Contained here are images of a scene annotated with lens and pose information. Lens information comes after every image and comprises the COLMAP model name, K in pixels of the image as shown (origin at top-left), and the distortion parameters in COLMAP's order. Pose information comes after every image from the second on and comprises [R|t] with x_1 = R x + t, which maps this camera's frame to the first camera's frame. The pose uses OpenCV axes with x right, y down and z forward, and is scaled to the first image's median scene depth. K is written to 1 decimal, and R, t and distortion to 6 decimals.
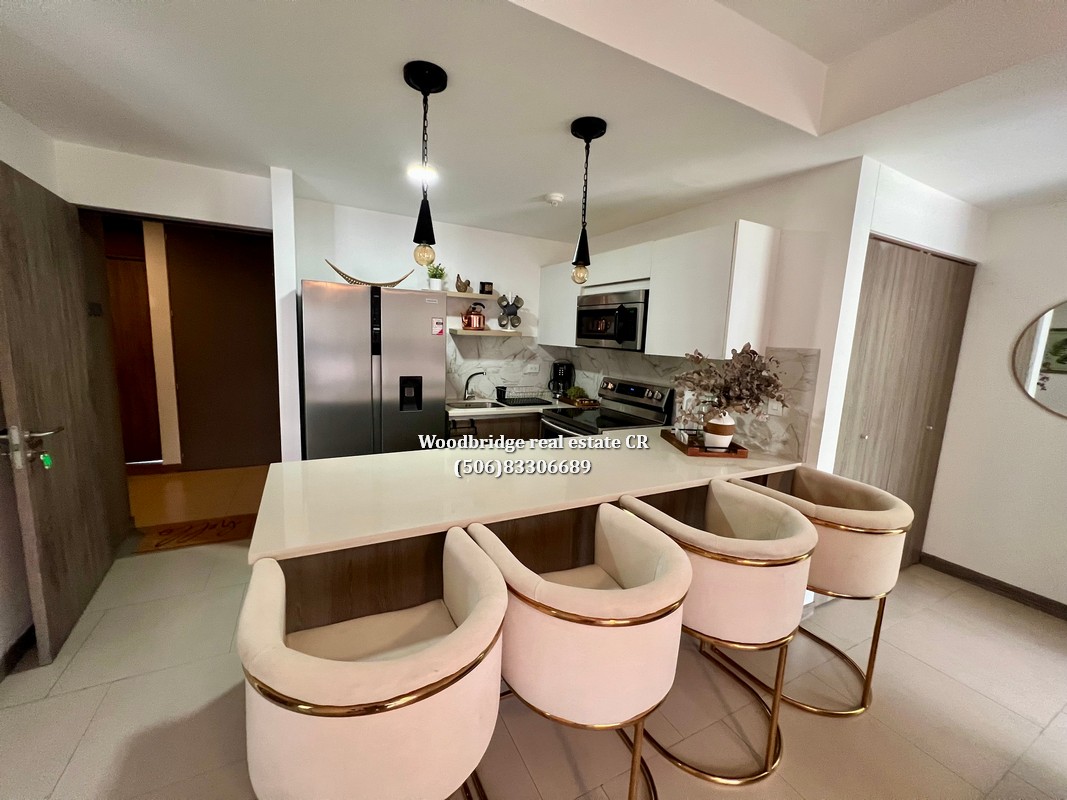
lens RADIAL K [[427.7, 0, 529.2], [0, 427.7, 400.6], [0, 0, 1]] dist [0.002619, -0.000264]
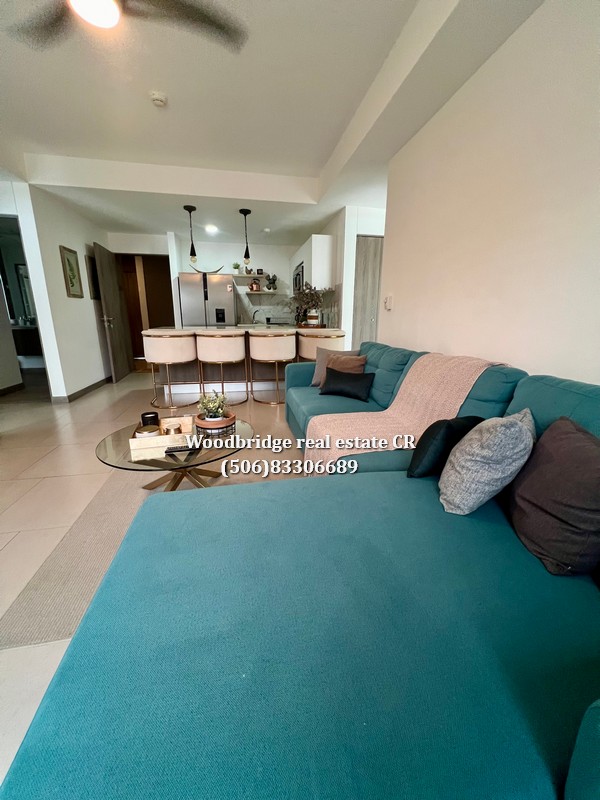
lens RADIAL K [[320.7, 0, 302.6], [0, 320.7, 399.5], [0, 0, 1]] dist [0.002619, -0.000264]
pose [[0.959096, 0.031616, -0.281310, 0.613851], [-0.005578, 0.995661, 0.092883, 0.247675], [0.283026, -0.087514, 0.955111, -0.606275]]
